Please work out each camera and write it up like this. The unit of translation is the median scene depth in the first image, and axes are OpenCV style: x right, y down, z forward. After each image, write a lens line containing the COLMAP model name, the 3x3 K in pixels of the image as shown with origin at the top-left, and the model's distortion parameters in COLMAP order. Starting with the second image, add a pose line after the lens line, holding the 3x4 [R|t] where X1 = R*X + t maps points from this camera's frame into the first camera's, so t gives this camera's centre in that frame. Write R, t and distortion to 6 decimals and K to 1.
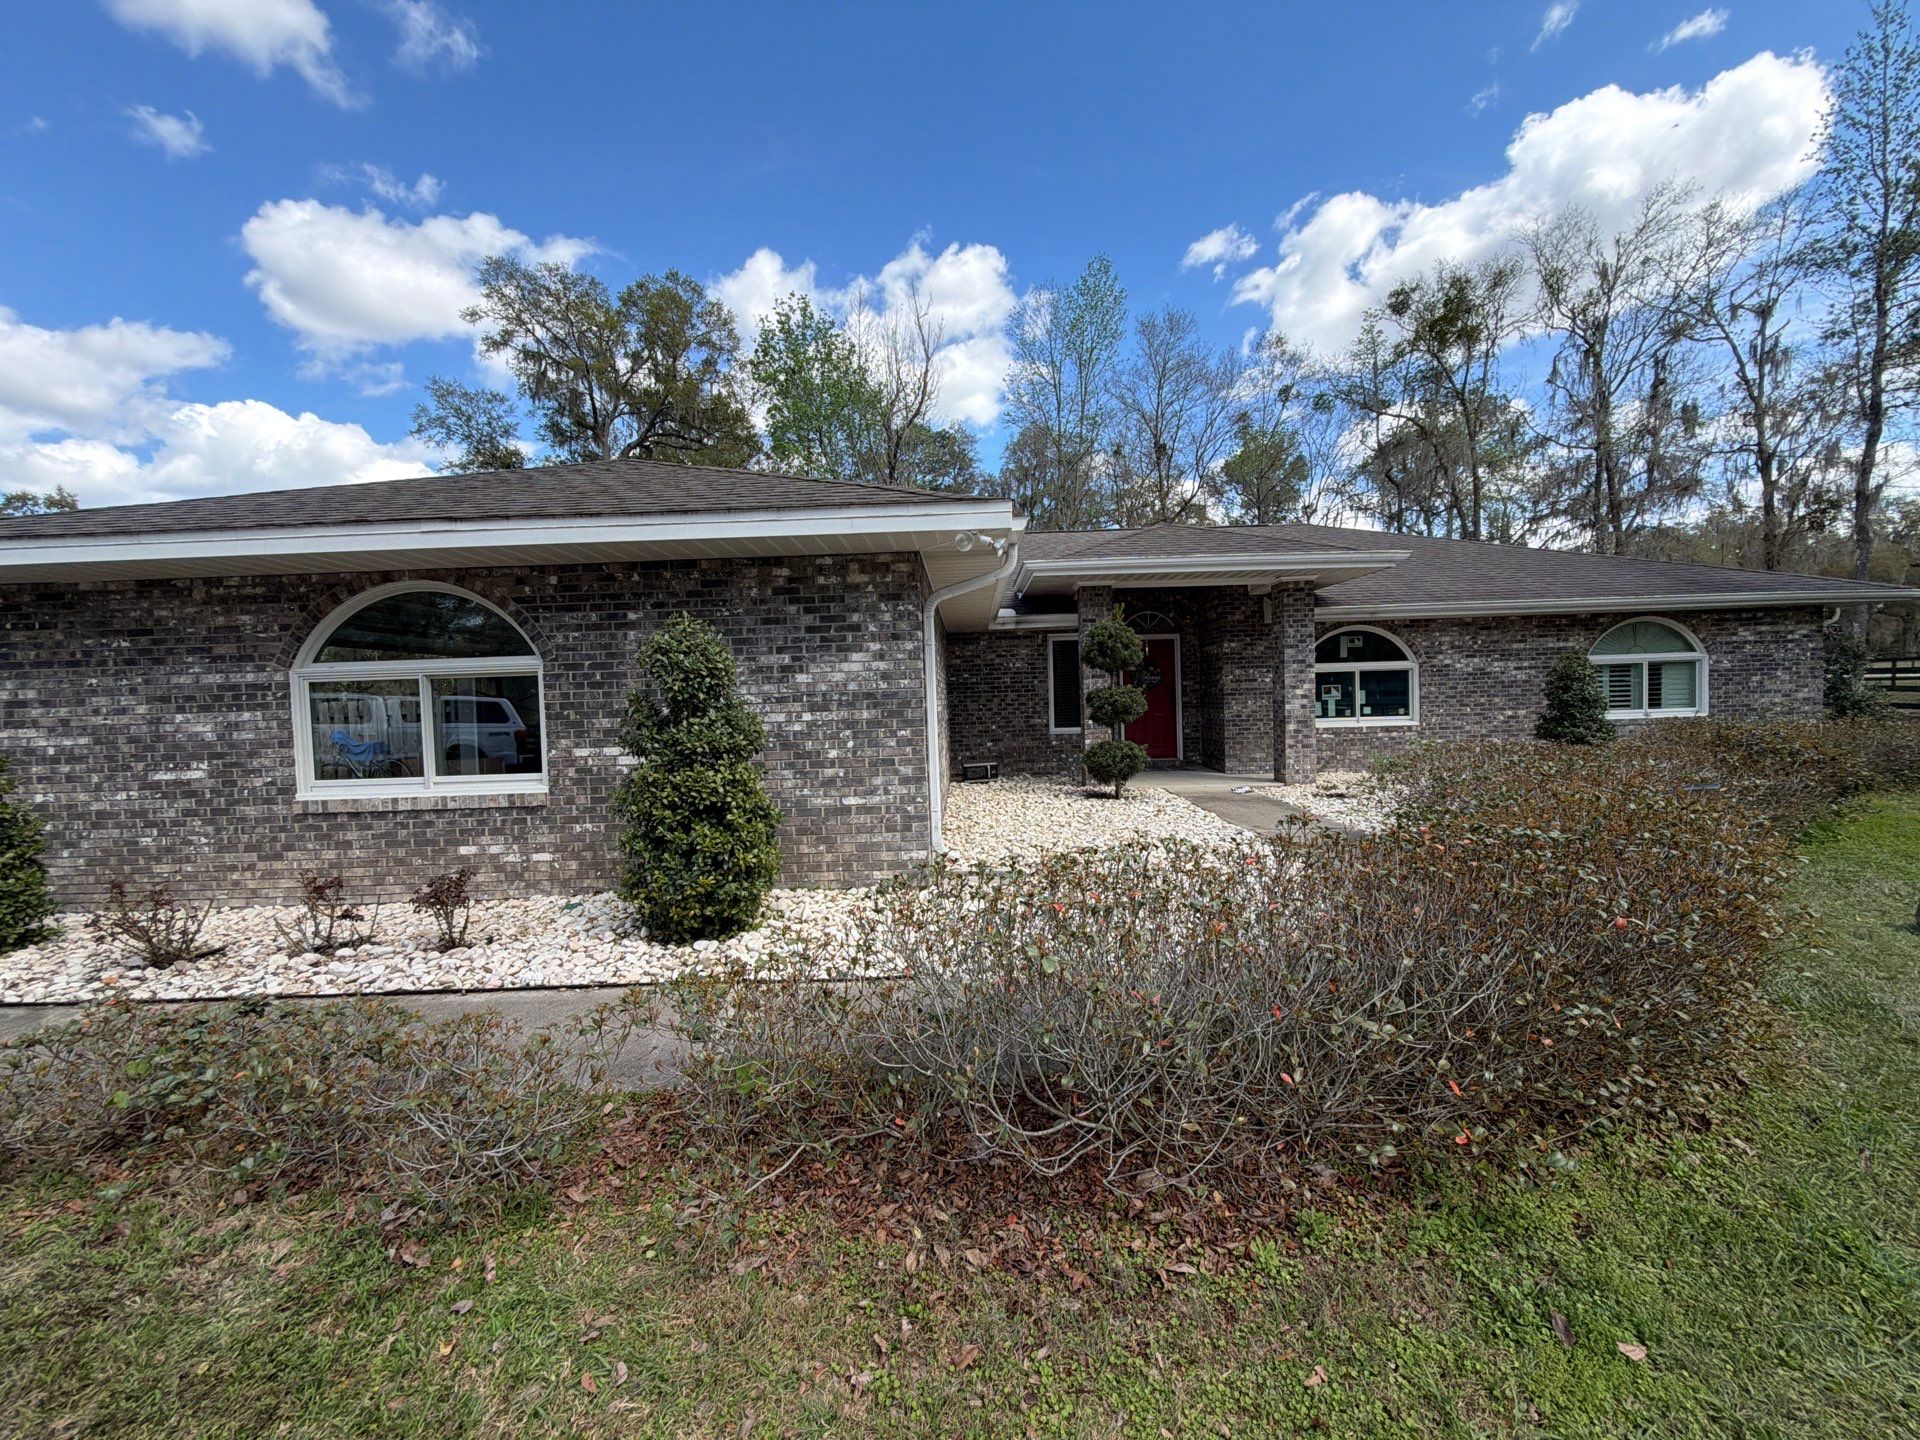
lens RADIAL K [[769.4, 0, 966.0], [0, 769.4, 721.6], [0, 0, 1]] dist [-0.009022, 0.006085]
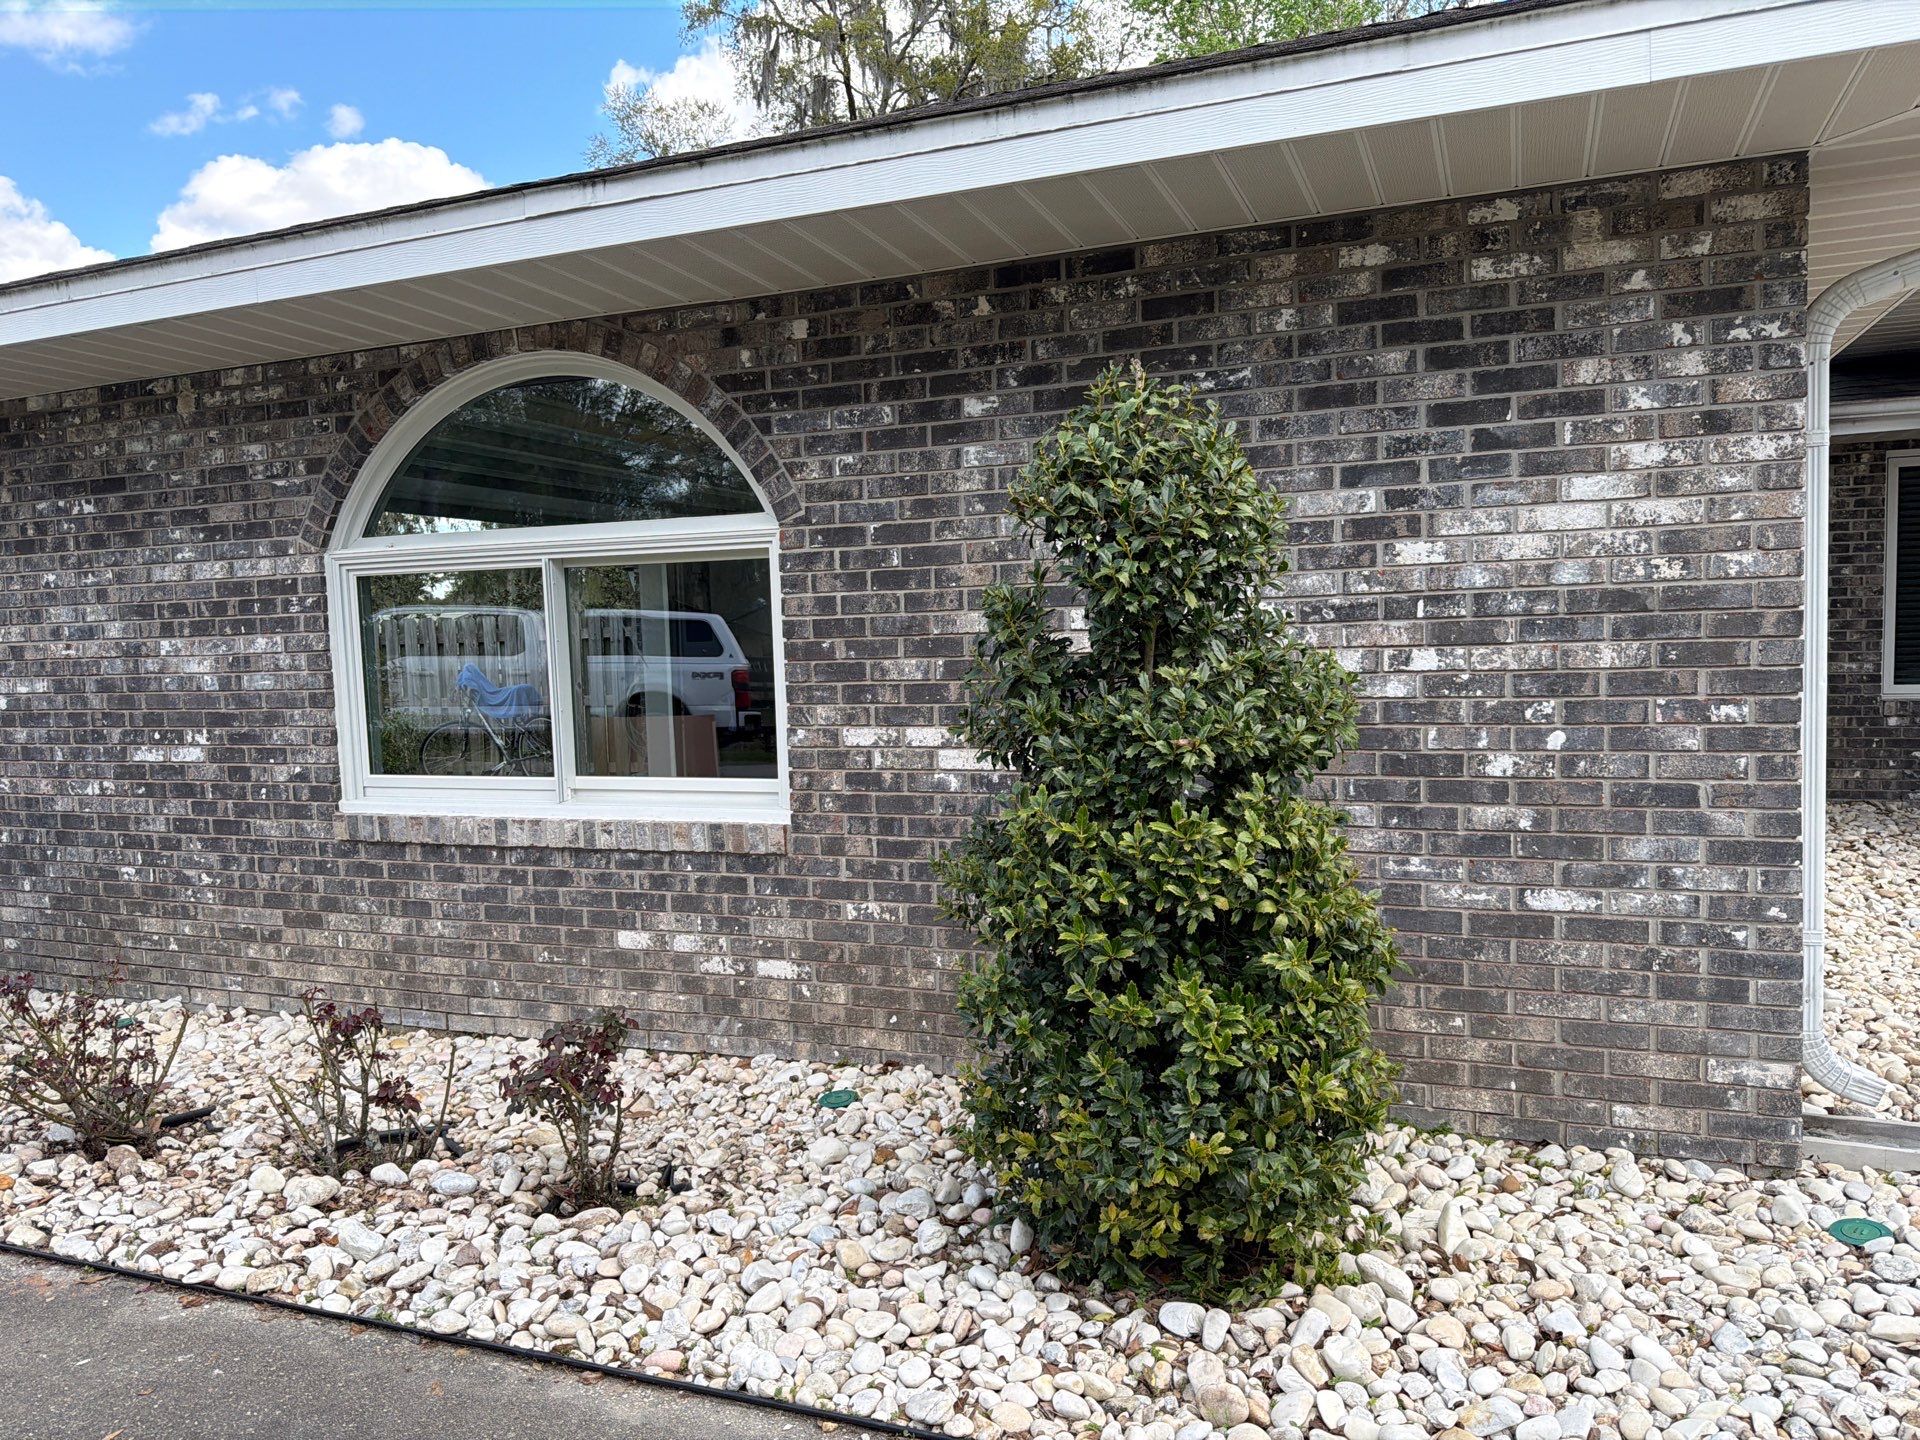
lens RADIAL K [[1346.9, 0, 963.2], [0, 1346.9, 729.8], [0, 0, 1]] dist [0.065190, -0.073640]
pose [[0.934333, 0.030706, -0.355077, -0.178099], [-0.010286, 0.998190, 0.059253, -0.008767], [0.356254, -0.051710, 0.932957, 0.316751]]
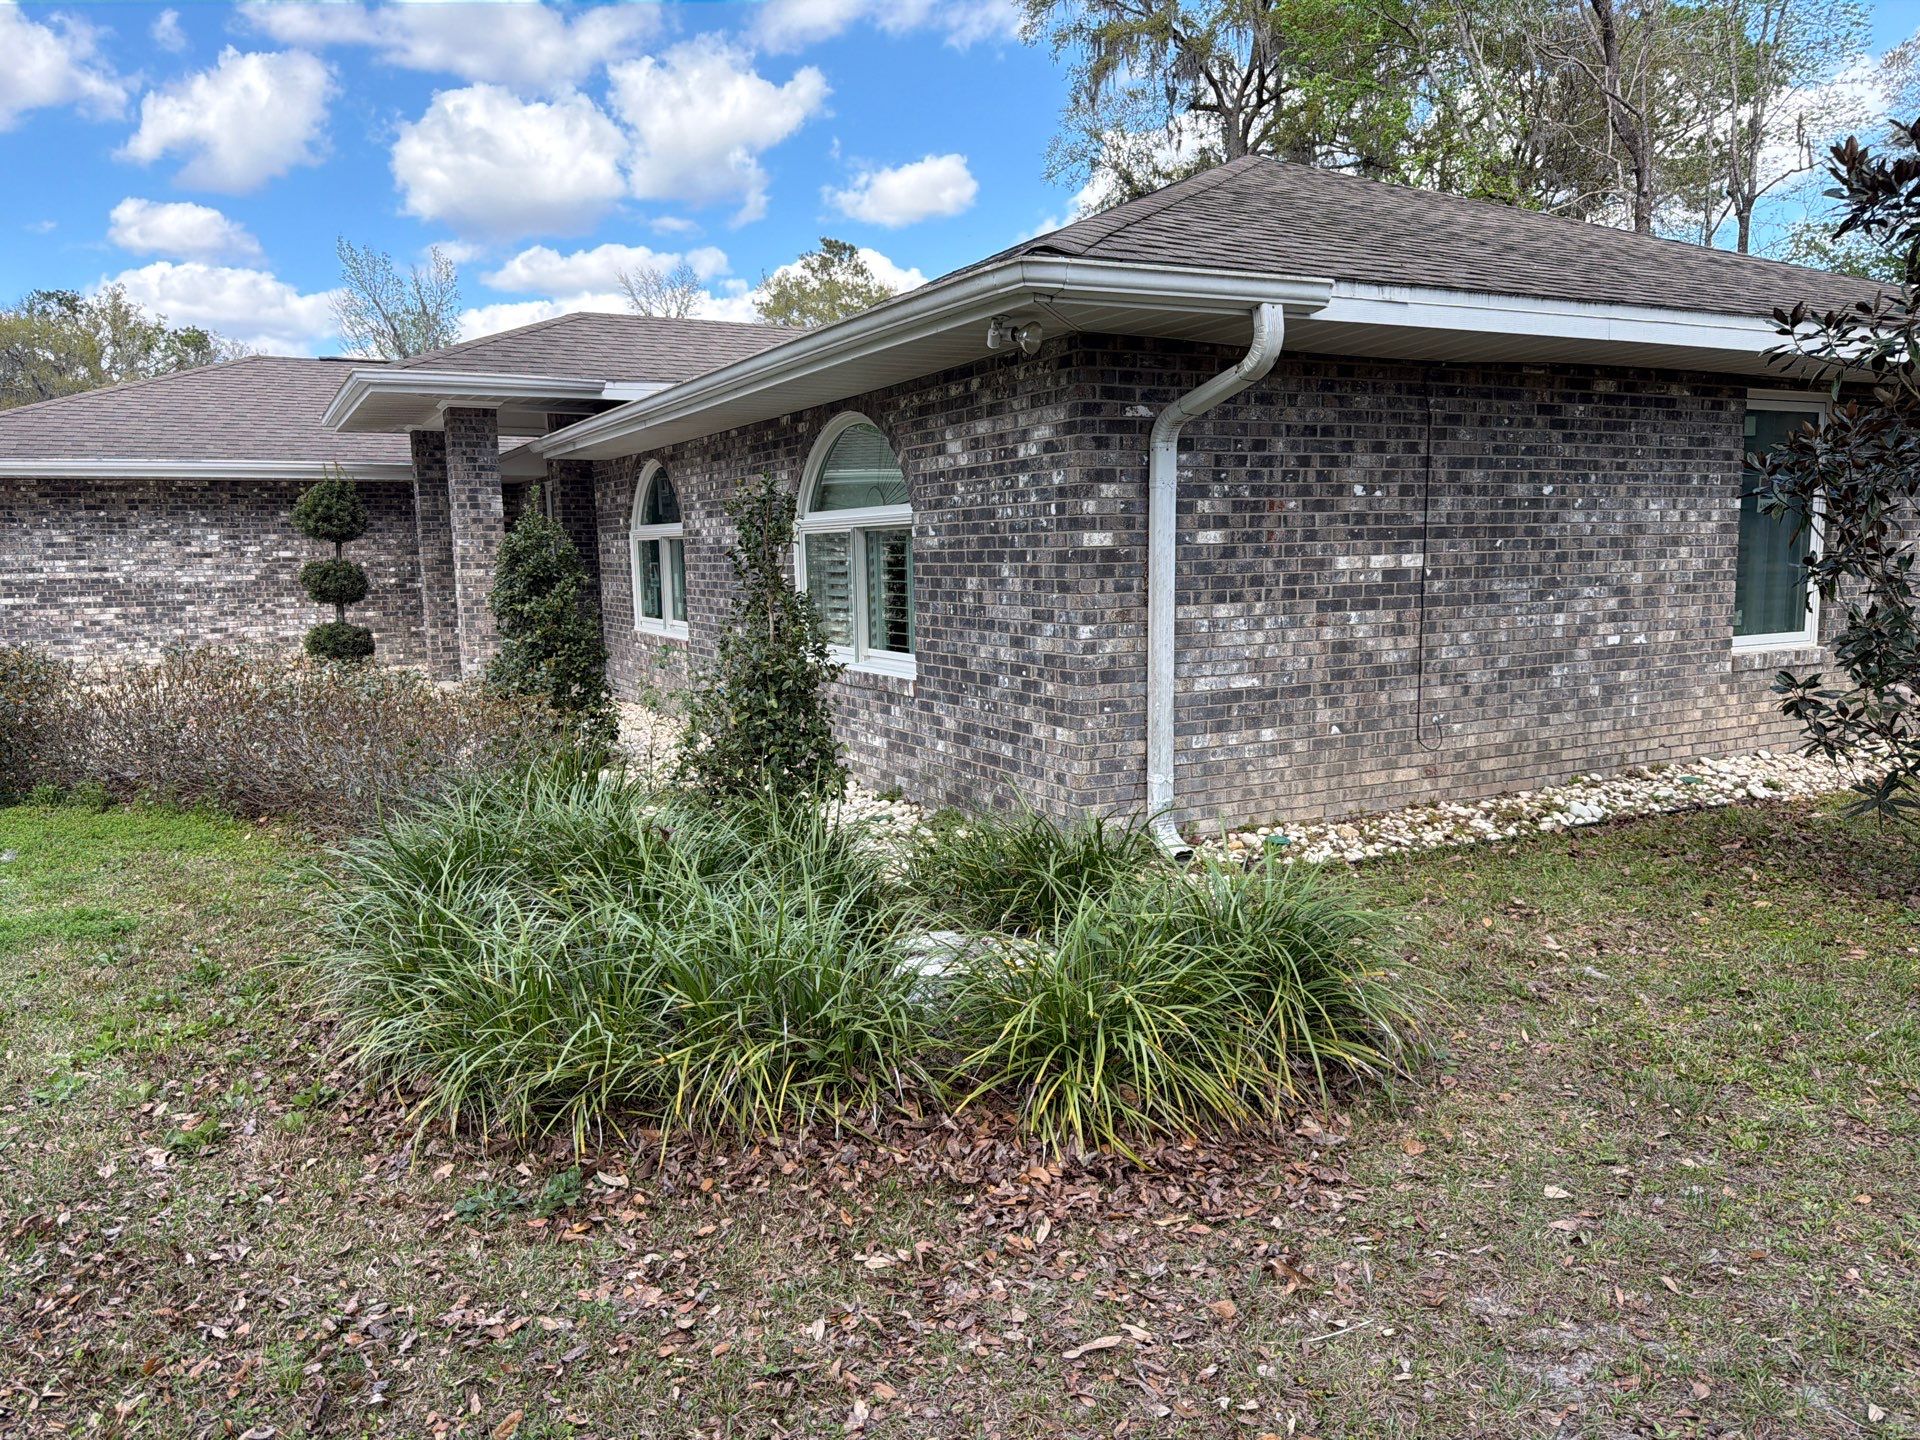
lens RADIAL K [[1346.9, 0, 963.2], [0, 1346.9, 729.8], [0, 0, 1]] dist [0.065190, -0.073640]
pose [[0.495945, 0.136292, -0.857591, 3.132799], [-0.018091, 0.989013, 0.146716, -0.161759], [0.868165, -0.057249, 0.492962, 1.439339]]
